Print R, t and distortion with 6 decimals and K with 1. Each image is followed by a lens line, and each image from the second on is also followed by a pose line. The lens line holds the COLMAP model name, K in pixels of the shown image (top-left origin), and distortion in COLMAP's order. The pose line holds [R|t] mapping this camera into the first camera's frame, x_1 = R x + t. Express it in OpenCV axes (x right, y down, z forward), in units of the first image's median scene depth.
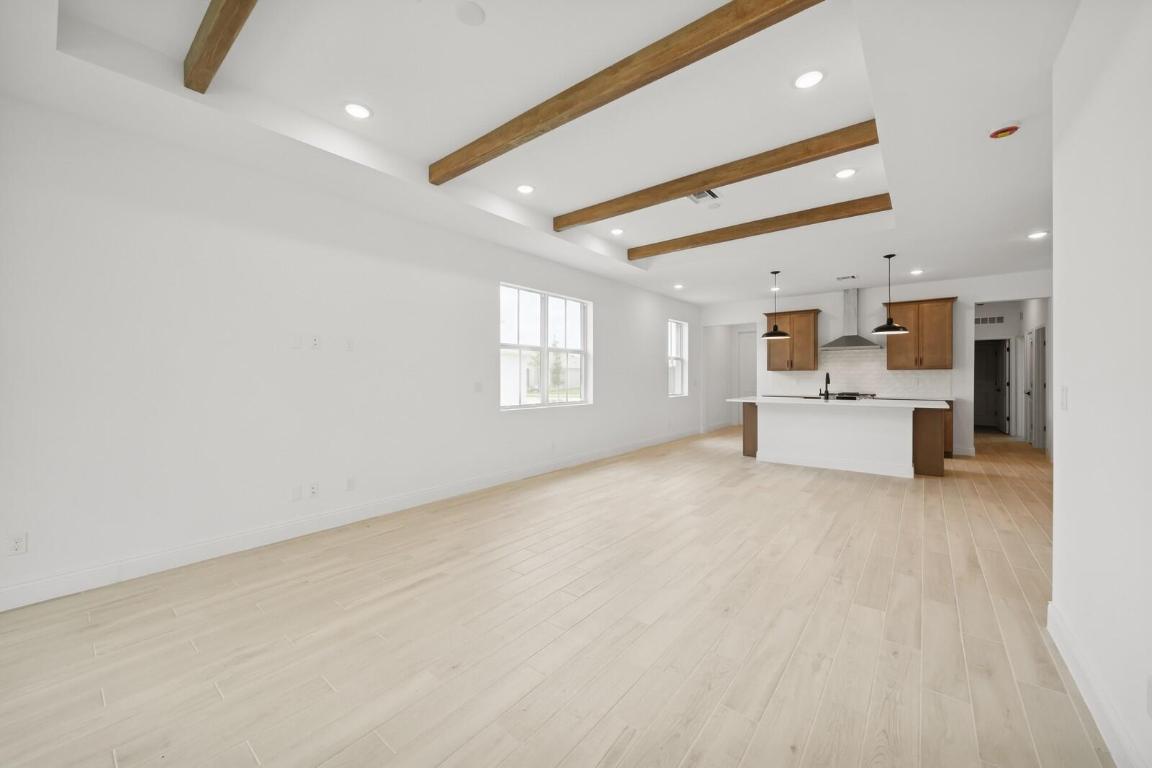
lens RADIAL K [[432.9, 0, 573.7], [0, 432.9, 379.4], [0, 0, 1]] dist [-0.005709, 0.000423]
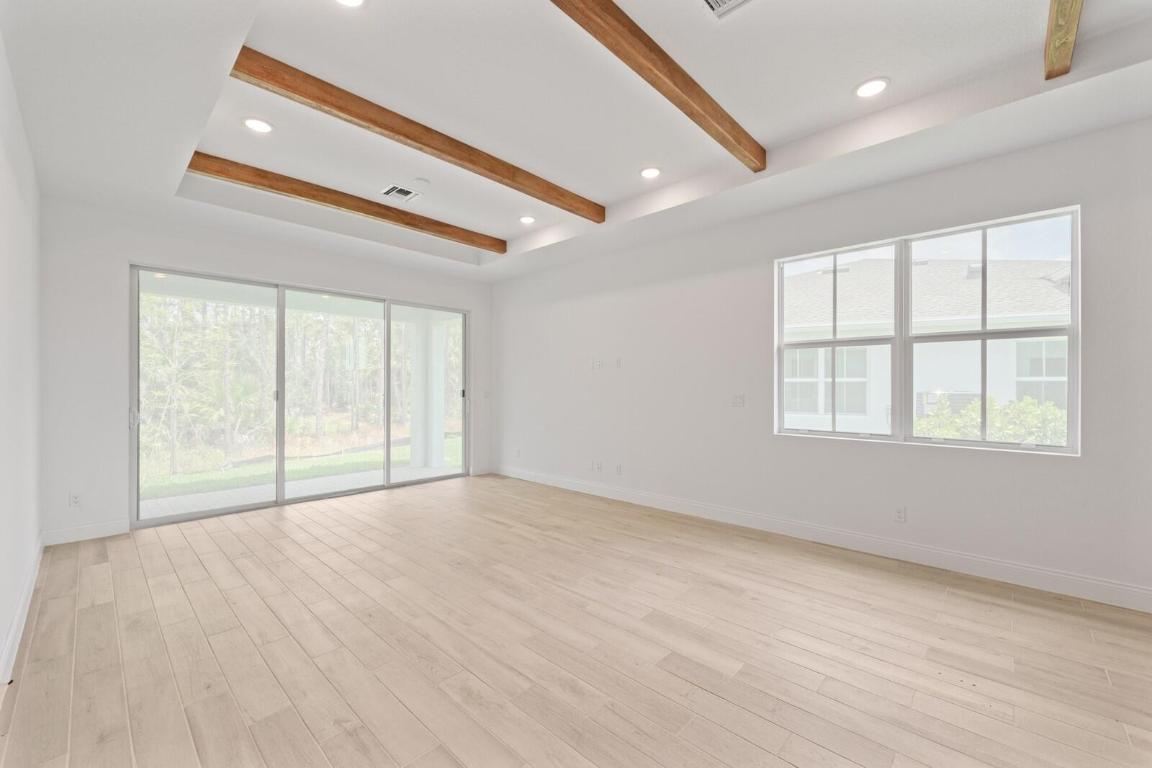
lens RADIAL K [[463.7, 0, 576.6], [0, 463.7, 385.3], [0, 0, 1]] dist [-0.006227, 0.000084]
pose [[-0.071849, -0.001776, -0.997414, 0.483681], [-0.006966, 0.999975, -0.001278, -0.005085], [0.997391, 0.006856, -0.071859, 0.534795]]
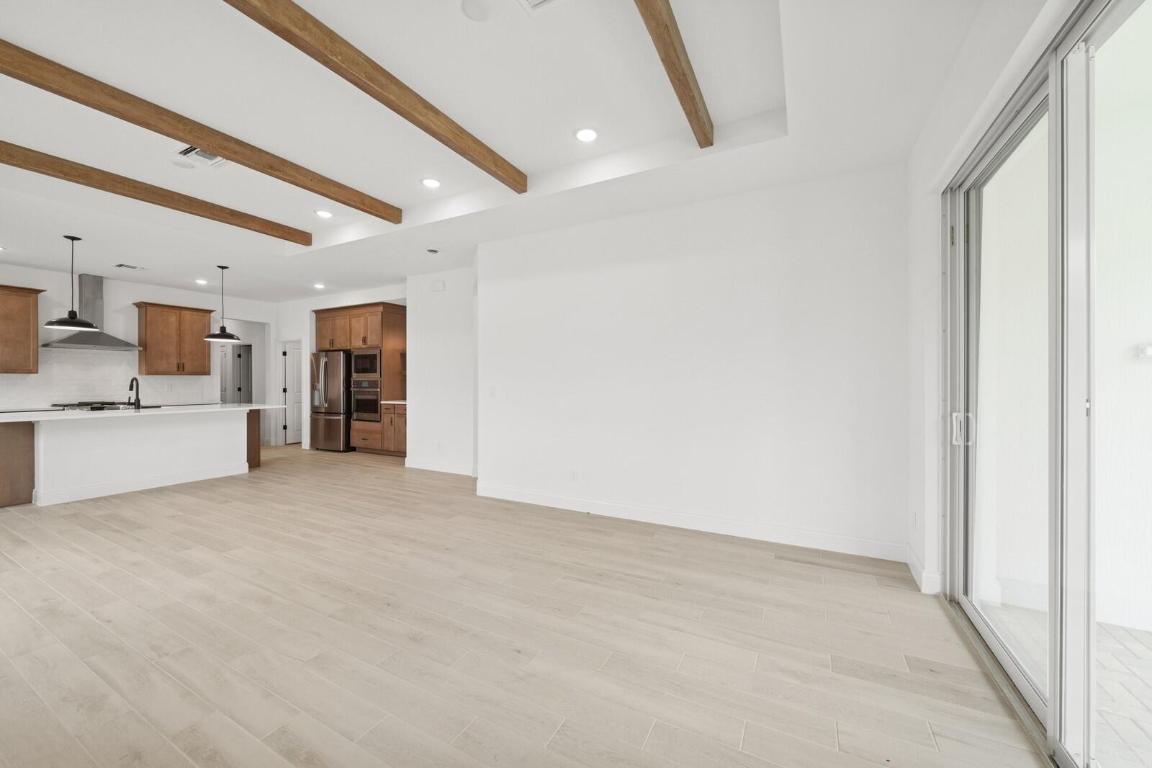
lens RADIAL K [[432.9, 0, 575.6], [0, 432.9, 383.4], [0, 0, 1]] dist [-0.005709, 0.000423]
pose [[-0.192903, -0.002798, 0.981214, -0.373458], [0.006867, 0.999968, 0.004202, -0.001560], [-0.981194, 0.007549, -0.192877, 0.293535]]
